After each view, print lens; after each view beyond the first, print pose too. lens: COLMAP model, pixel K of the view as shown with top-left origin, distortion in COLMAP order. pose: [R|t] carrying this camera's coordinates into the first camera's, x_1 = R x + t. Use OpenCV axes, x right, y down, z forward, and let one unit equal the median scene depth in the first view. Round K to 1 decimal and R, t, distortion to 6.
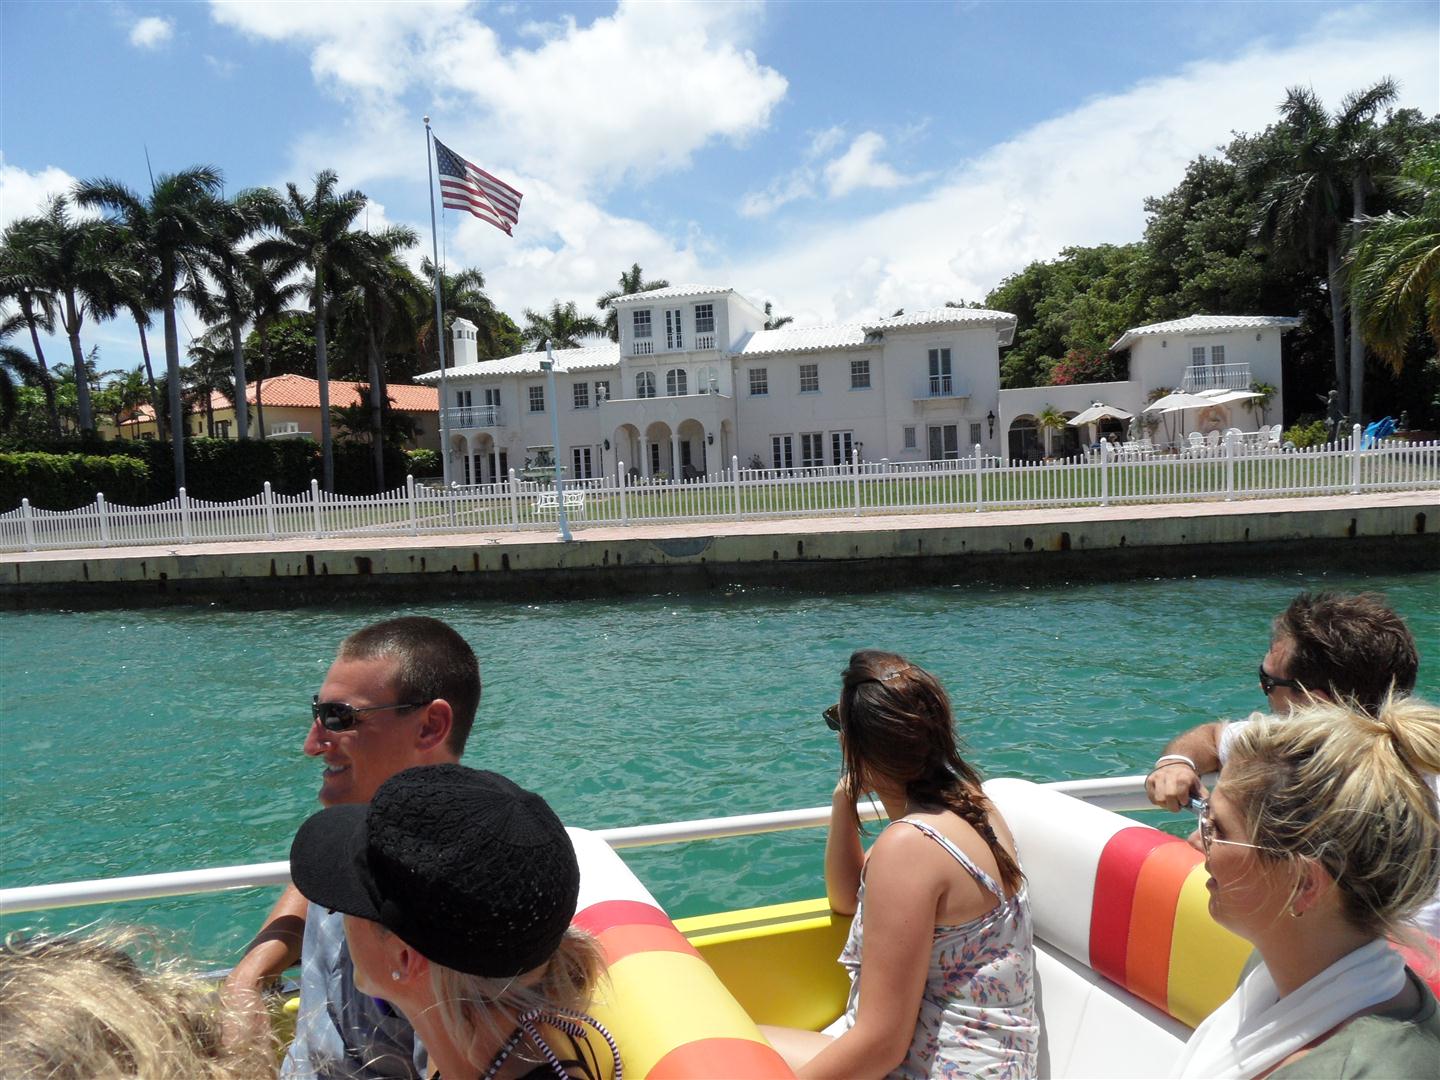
lens RADIAL K [[1010.1, 0, 720.0], [0, 1010.1, 540.0], [0, 0, 1]] dist [-0.030655, 0.004123]
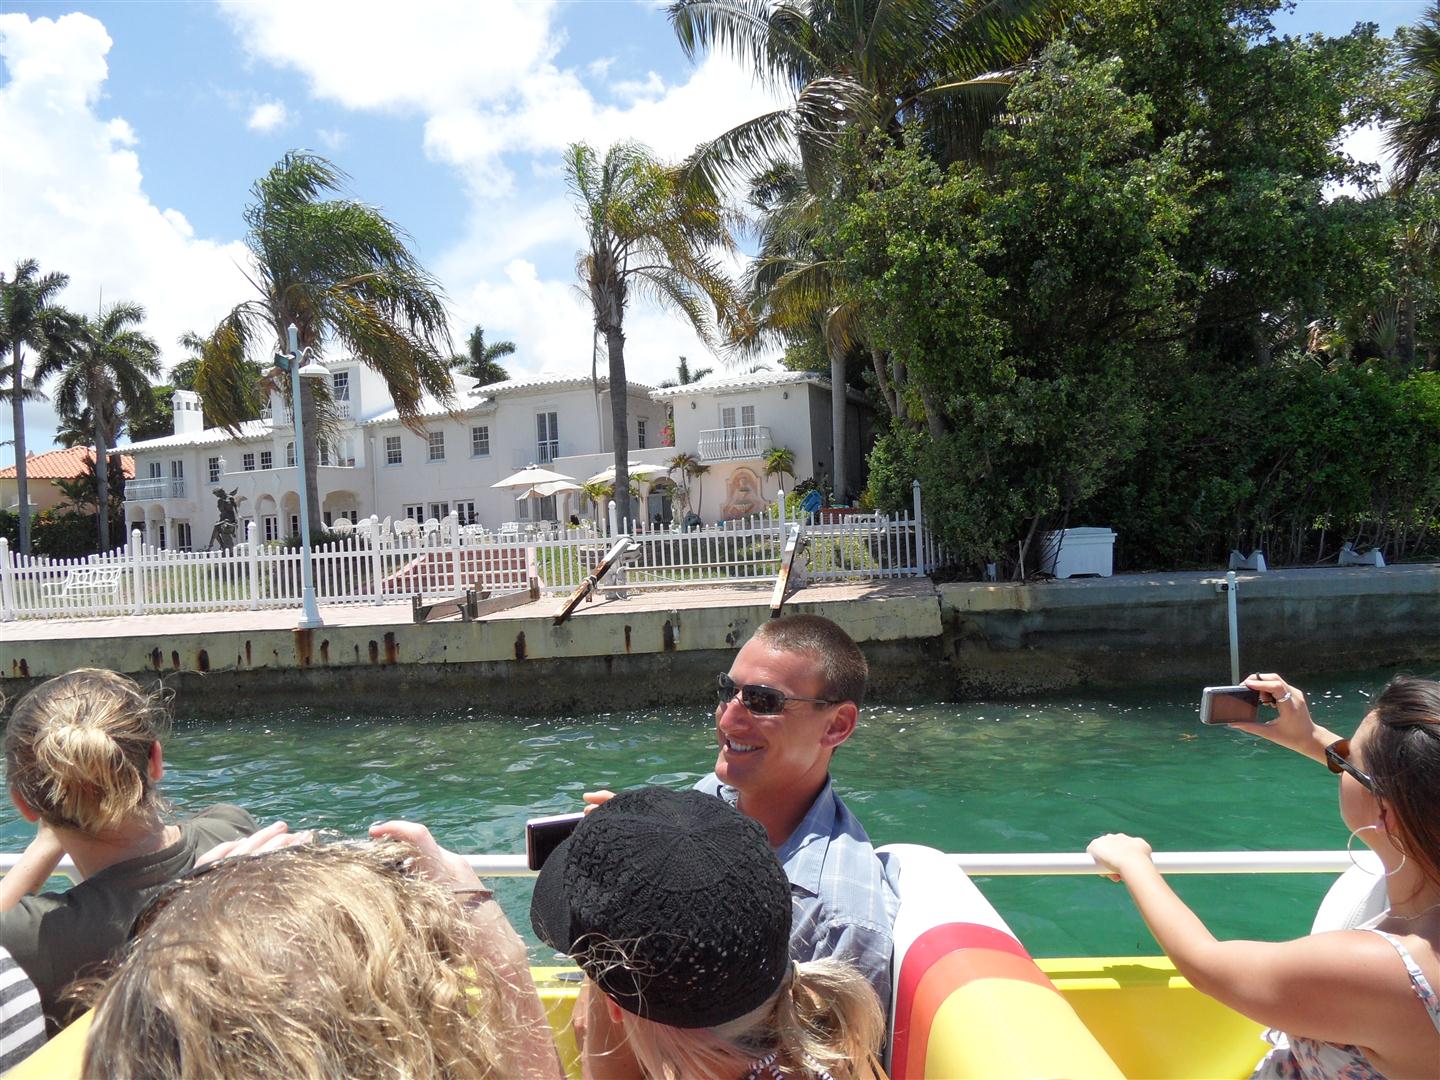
lens RADIAL K [[1027.2, 0, 723.7], [0, 1027.2, 544.1], [0, 0, 1]] dist [-0.039767, 0.016553]
pose [[0.986536, -0.000980, -0.163539, 0.524736], [-0.005570, 0.999201, -0.039587, -0.031211], [0.163447, 0.039965, 0.985742, 0.095964]]
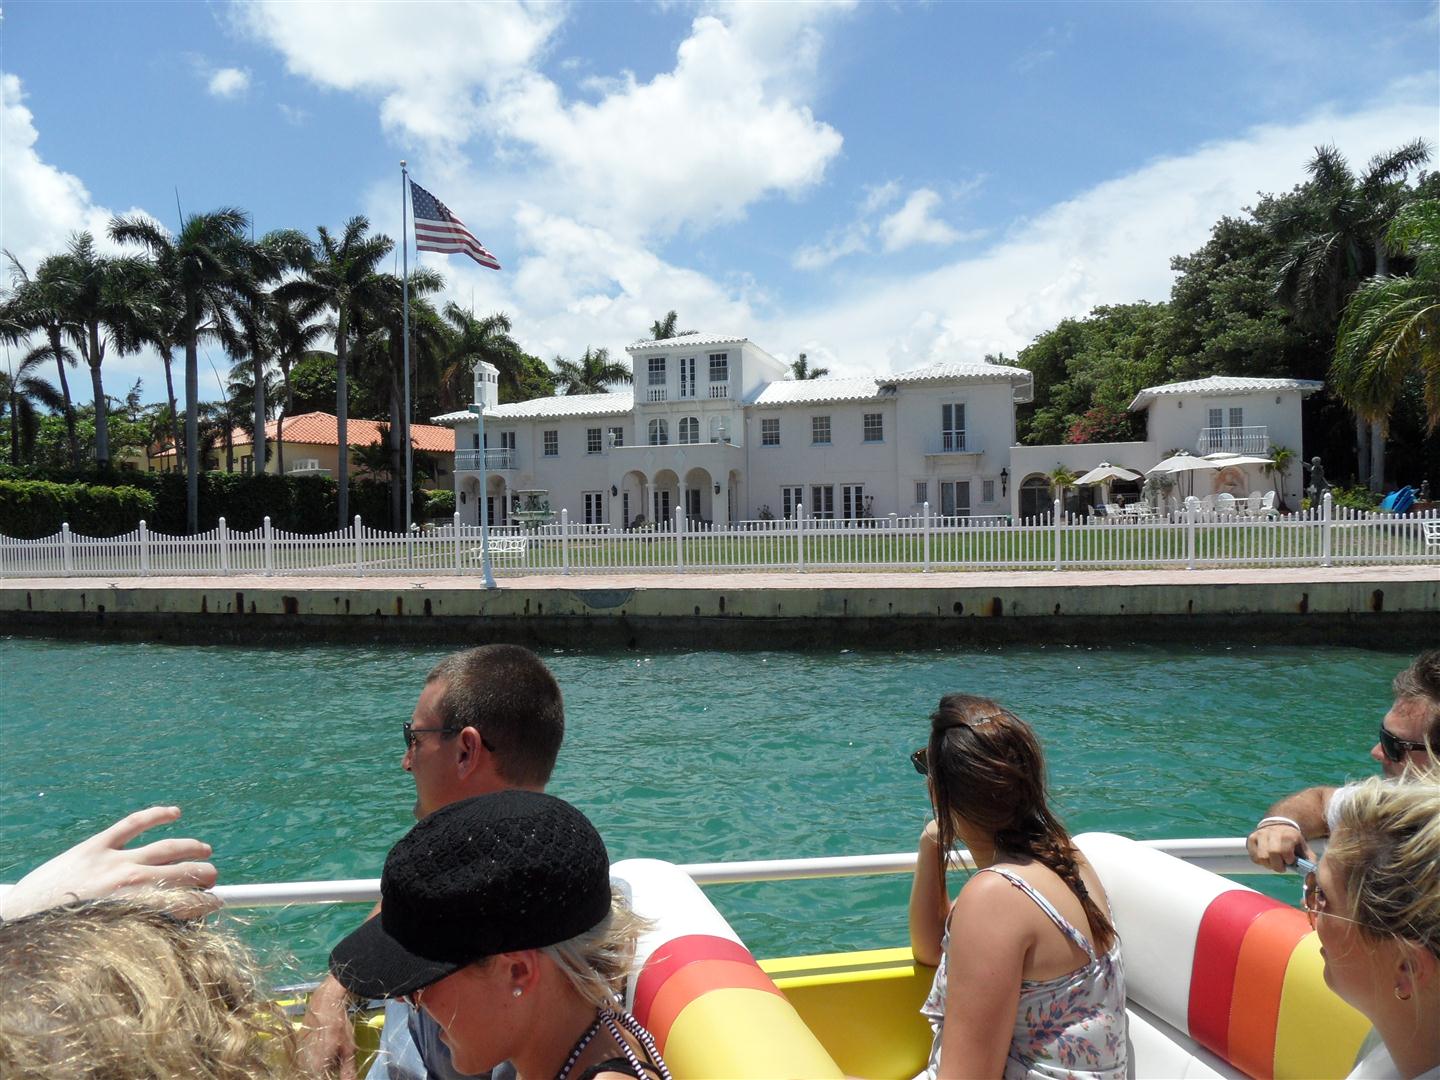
lens RADIAL K [[1010.7, 0, 721.8], [0, 1010.7, 547.2], [0, 0, 1]] dist [-0.034863, 0.004154]
pose [[0.998355, 0.032984, -0.046904, 0.041621], [-0.034860, 0.998601, -0.039753, -0.002700], [0.045527, 0.041322, 0.998108, 0.011436]]
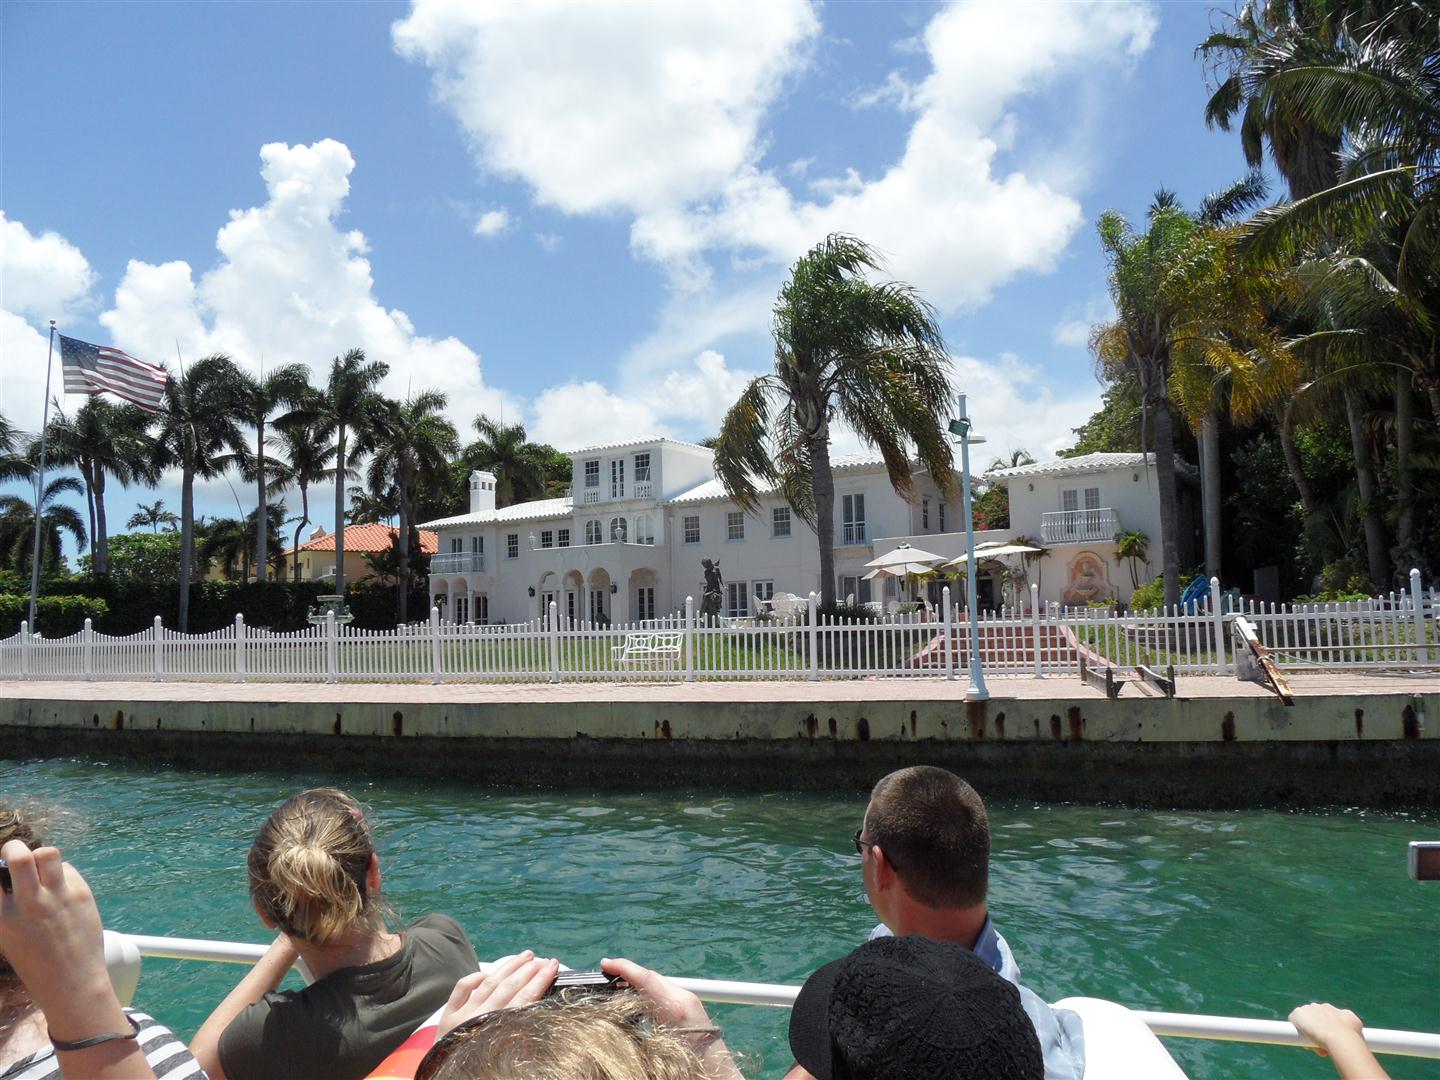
lens RADIAL K [[1027.2, 0, 723.7], [0, 1027.2, 544.1], [0, 0, 1]] dist [-0.039767, 0.016553]
pose [[0.944868, 0.000108, -0.327451, 0.409012], [-0.041299, 0.992054, -0.118842, -0.025504], [0.324836, 0.125814, 0.937364, 0.073800]]
